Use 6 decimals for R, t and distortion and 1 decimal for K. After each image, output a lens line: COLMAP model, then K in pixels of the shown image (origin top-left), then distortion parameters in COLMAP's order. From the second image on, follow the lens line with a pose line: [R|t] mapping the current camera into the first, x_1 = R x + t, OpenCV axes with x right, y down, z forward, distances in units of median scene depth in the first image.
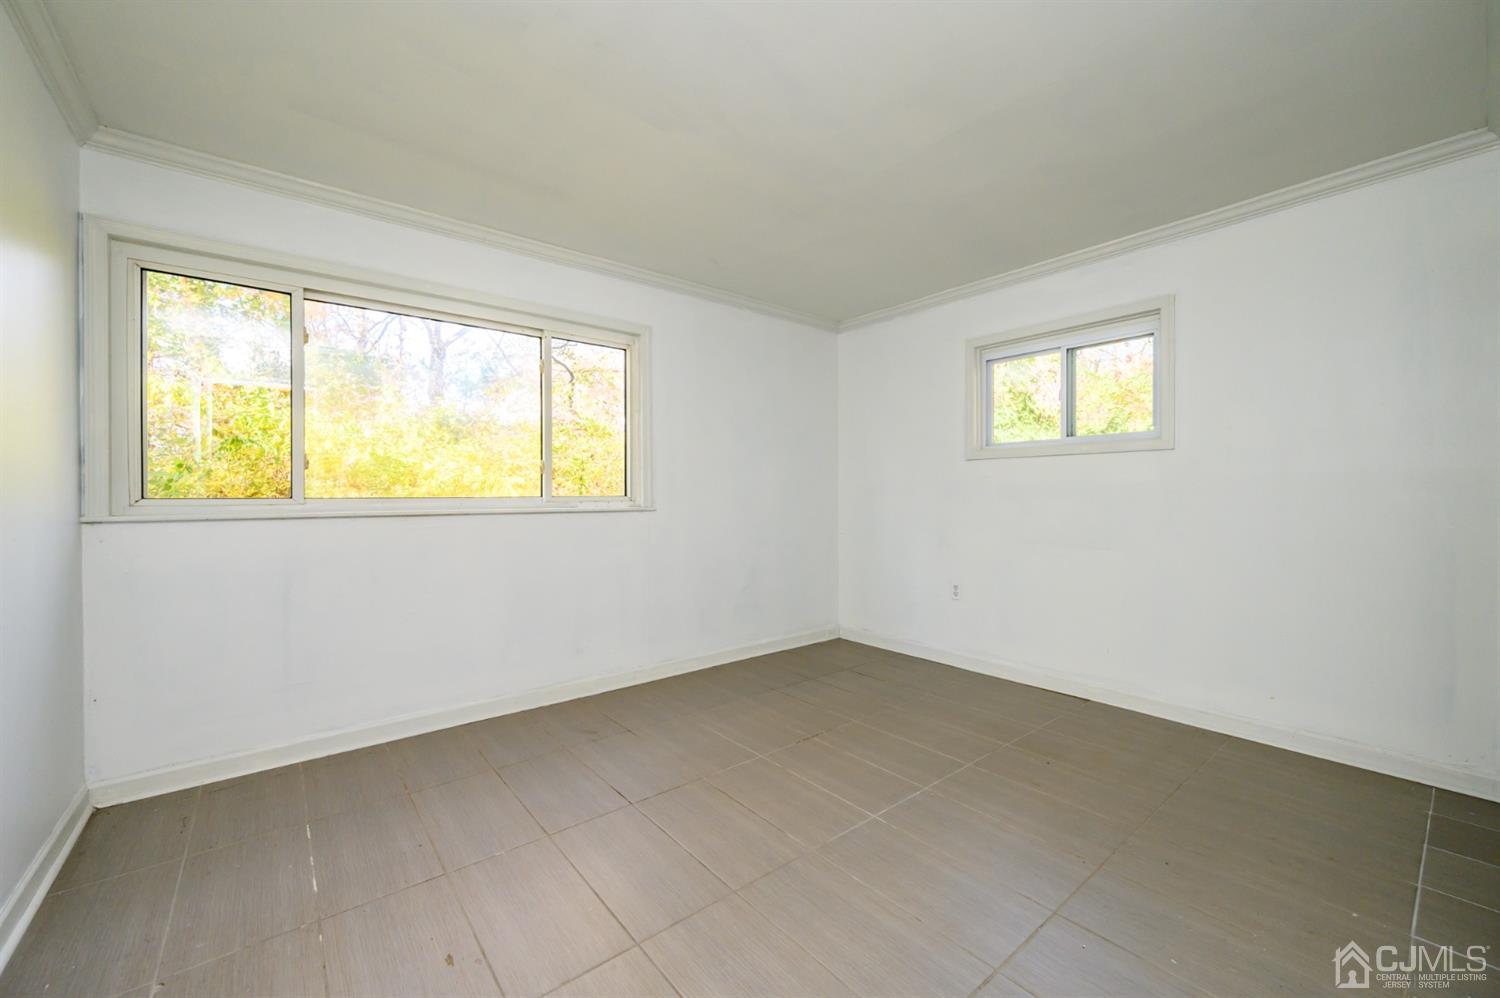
lens RADIAL K [[589.2, 0, 749.5], [0, 589.2, 497.0], [0, 0, 1]] dist [0.000641, -0.000683]
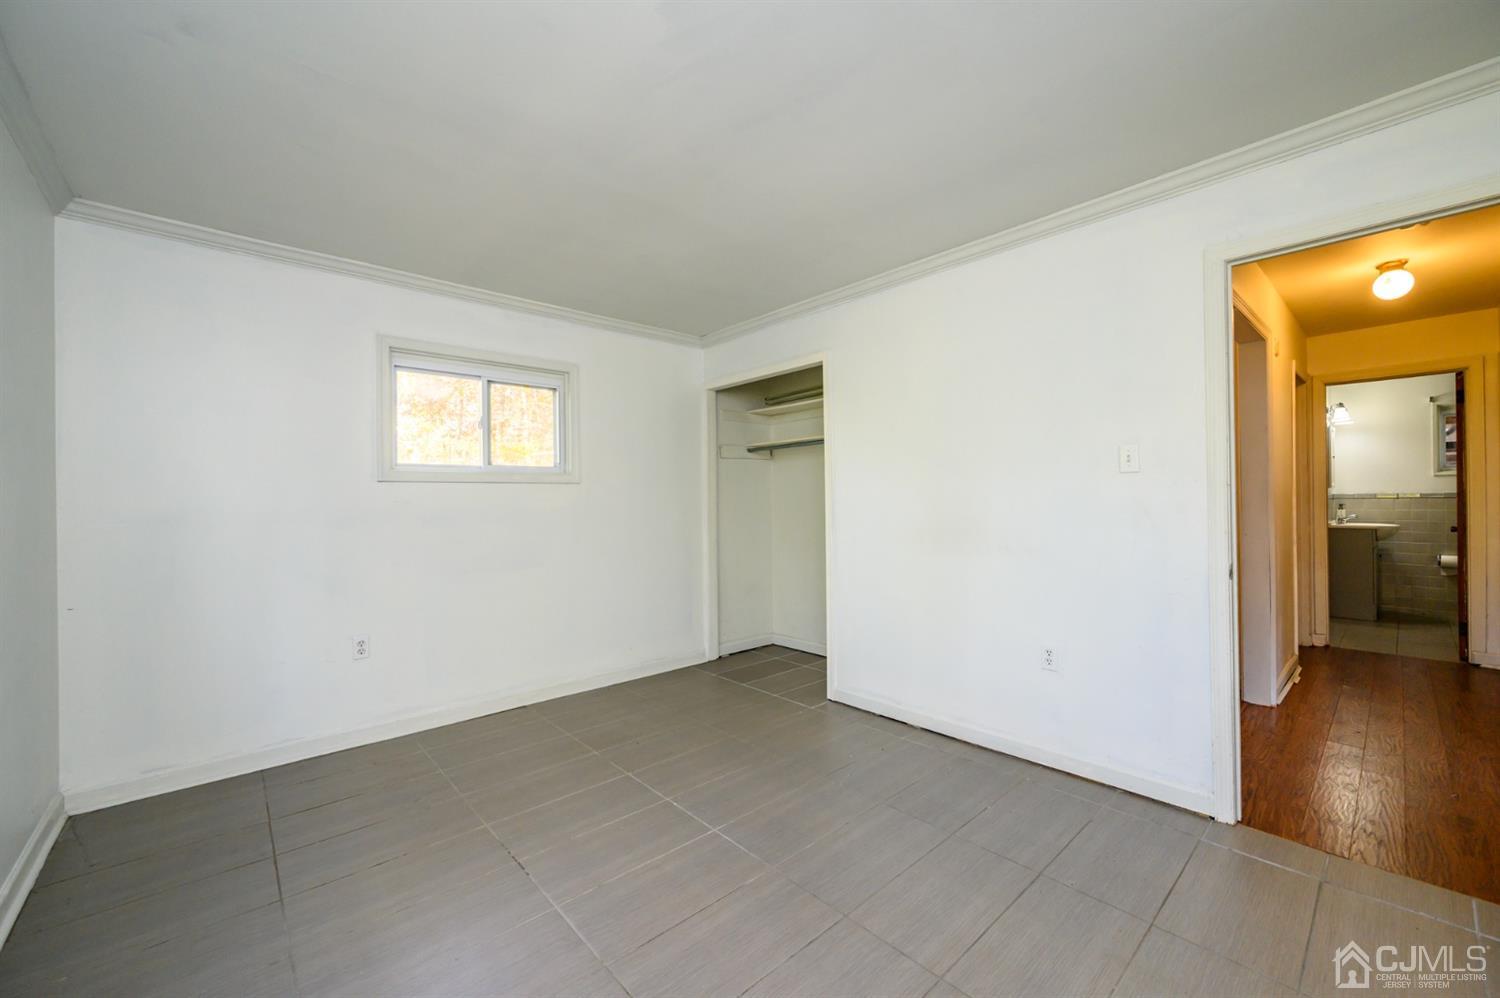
lens RADIAL K [[589.2, 0, 747.8], [0, 589.2, 498.1], [0, 0, 1]] dist [0.000641, -0.000683]
pose [[-0.051183, 0.006765, 0.998666, -0.549287], [0.015831, 0.999857, -0.005962, -0.031554], [-0.998564, 0.015504, -0.051283, 0.631378]]
